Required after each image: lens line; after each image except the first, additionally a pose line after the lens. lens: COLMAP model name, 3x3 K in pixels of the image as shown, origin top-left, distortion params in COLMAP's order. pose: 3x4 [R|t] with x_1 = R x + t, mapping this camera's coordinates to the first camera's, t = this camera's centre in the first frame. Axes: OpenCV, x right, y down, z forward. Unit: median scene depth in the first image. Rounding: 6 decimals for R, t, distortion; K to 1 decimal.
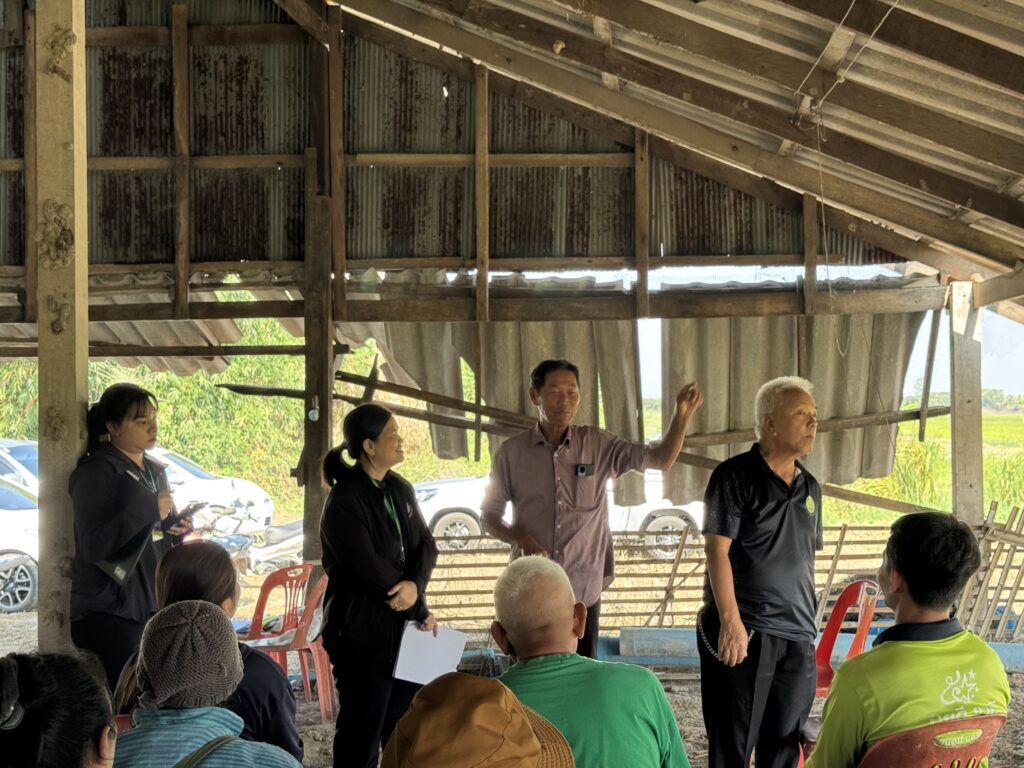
lens RADIAL K [[1457.2, 0, 512.0], [0, 1457.2, 384.0], [0, 0, 1]] dist [0.096474, -0.080694]
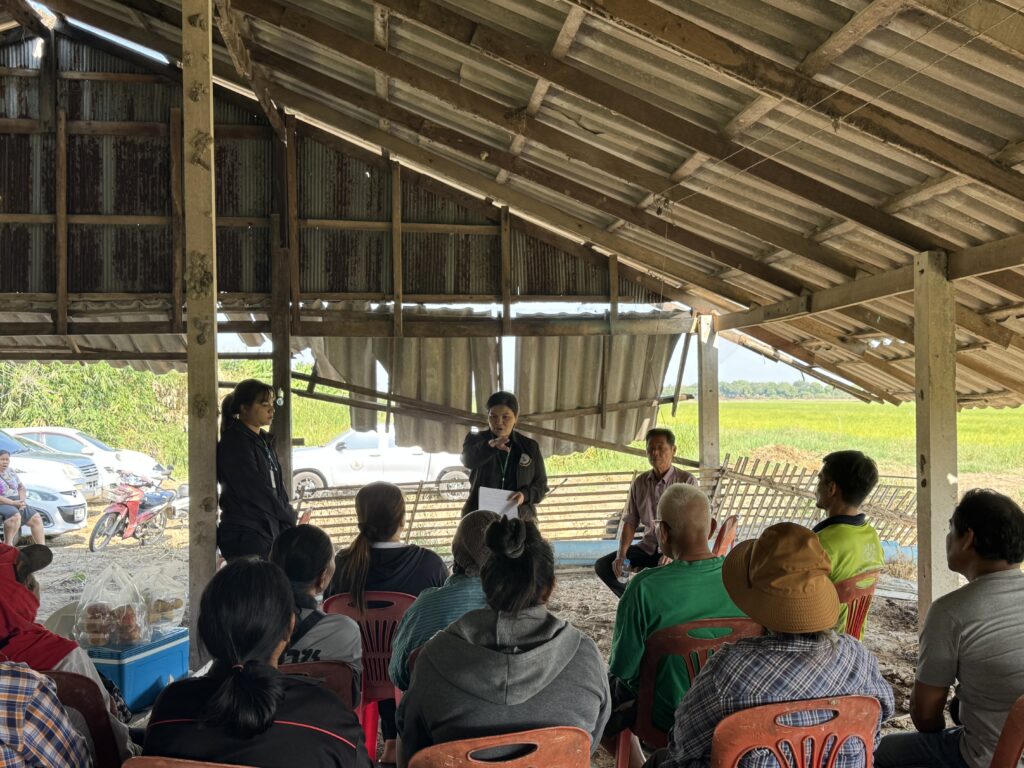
lens RADIAL K [[1026.5, 0, 512.3], [0, 1026.5, 389.5], [0, 0, 1]] dist [0.154073, -0.373889]
pose [[0.977030, -0.001825, 0.213093, -0.127080], [0.000120, 0.999968, 0.008013, 0.001429], [-0.213101, -0.007803, 0.976999, -0.036058]]
